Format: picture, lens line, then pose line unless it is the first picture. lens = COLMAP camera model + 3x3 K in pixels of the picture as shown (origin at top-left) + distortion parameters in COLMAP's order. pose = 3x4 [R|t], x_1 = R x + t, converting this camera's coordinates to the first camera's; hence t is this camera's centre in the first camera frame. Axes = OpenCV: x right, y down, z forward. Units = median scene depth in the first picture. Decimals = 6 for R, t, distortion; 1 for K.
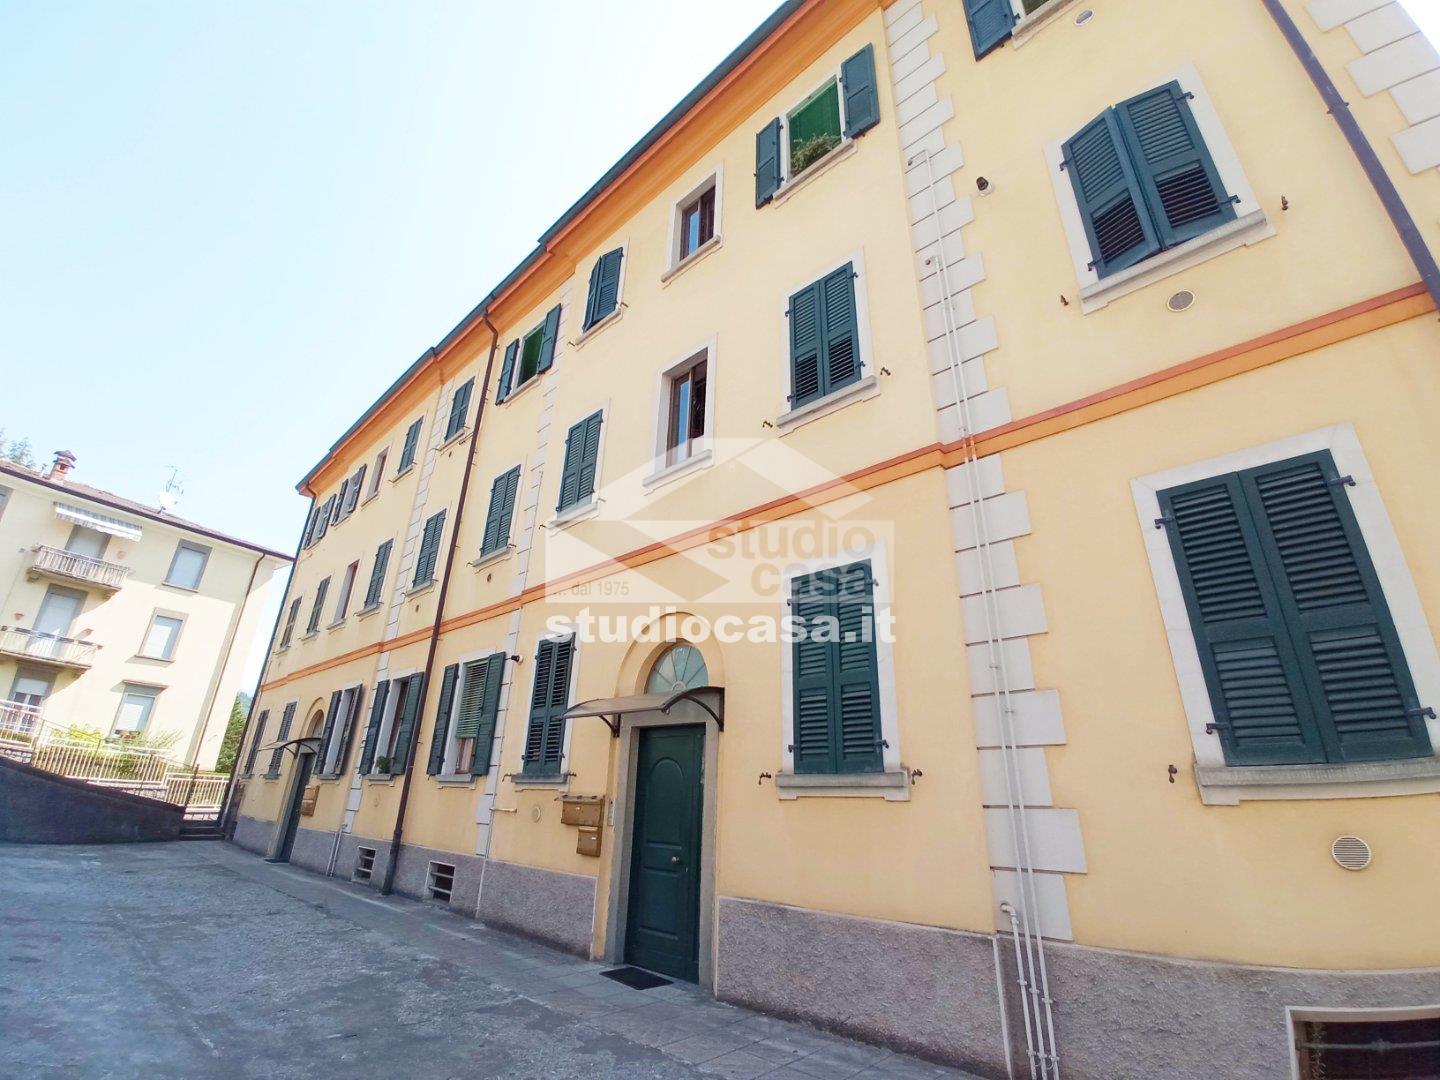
lens RADIAL K [[681.2, 0, 728.6], [0, 681.2, 464.9], [0, 0, 1]] dist [-0.000564, -0.000317]
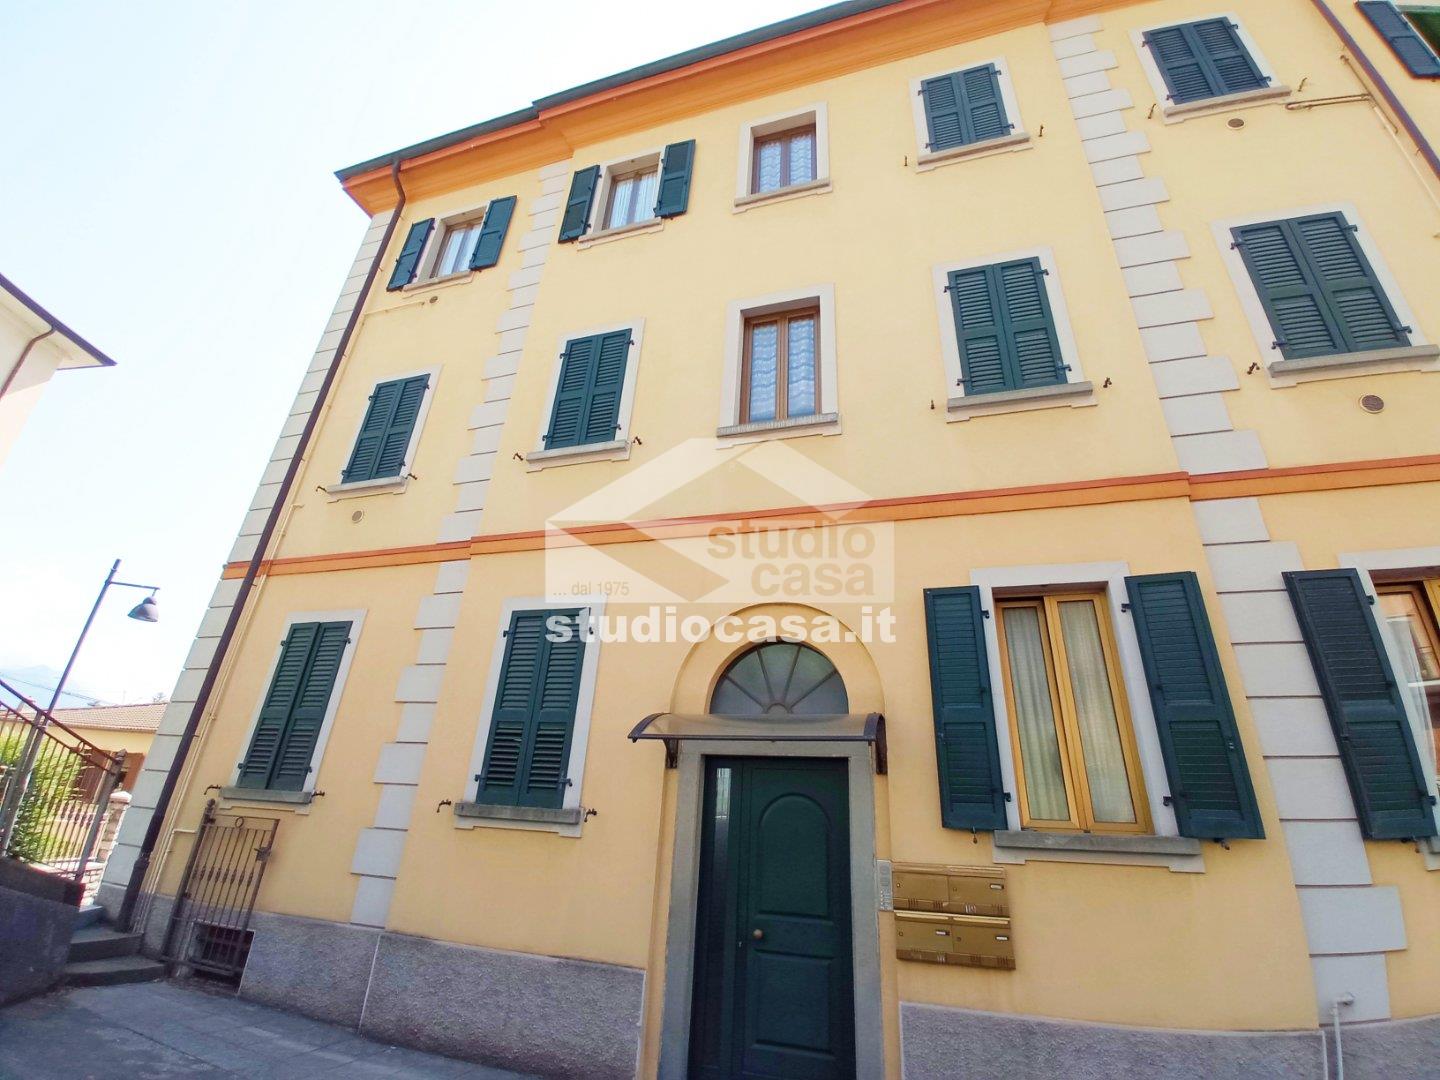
lens RADIAL K [[647.0, 0, 717.2], [0, 647.0, 533.4], [0, 0, 1]] dist [0.000940, -0.010867]
pose [[0.887993, 0.236060, 0.394645, -0.267738], [-0.244711, 0.969160, -0.029086, 0.108609], [-0.389340, -0.070745, 0.918373, 0.238203]]
